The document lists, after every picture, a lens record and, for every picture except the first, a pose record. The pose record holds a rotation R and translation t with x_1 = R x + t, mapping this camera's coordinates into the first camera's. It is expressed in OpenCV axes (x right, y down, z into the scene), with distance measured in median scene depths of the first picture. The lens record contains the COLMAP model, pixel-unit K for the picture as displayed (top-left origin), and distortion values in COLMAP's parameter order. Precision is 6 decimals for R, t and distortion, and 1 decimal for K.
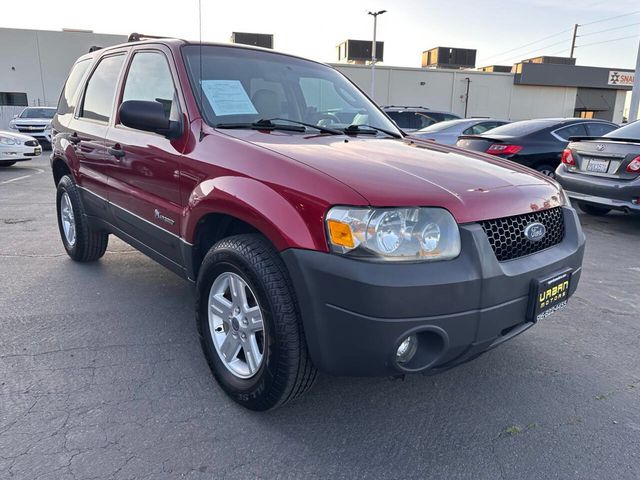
lens RADIAL K [[458.1, 0, 317.9], [0, 458.1, 239.1], [0, 0, 1]] dist [0.030945, -0.043637]
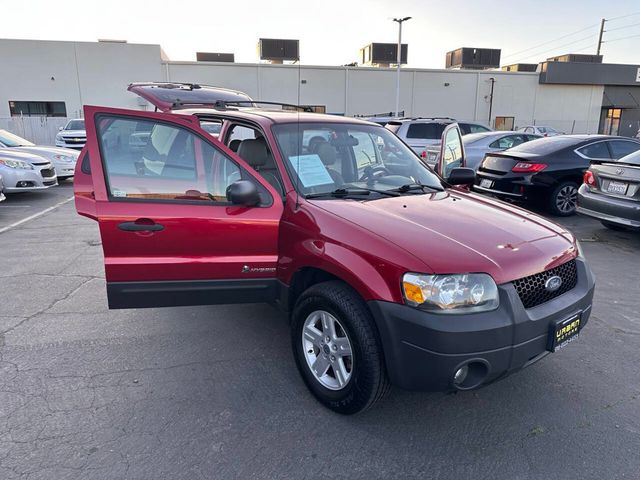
lens RADIAL K [[465.6, 0, 318.3], [0, 465.6, 232.8], [0, 0, 1]] dist [0.047039, -0.059796]
pose [[0.999262, -0.002687, -0.038330, -0.140970], [0.002704, 0.999996, 0.000396, -0.146823], [0.038329, -0.000500, 0.999265, -0.345972]]
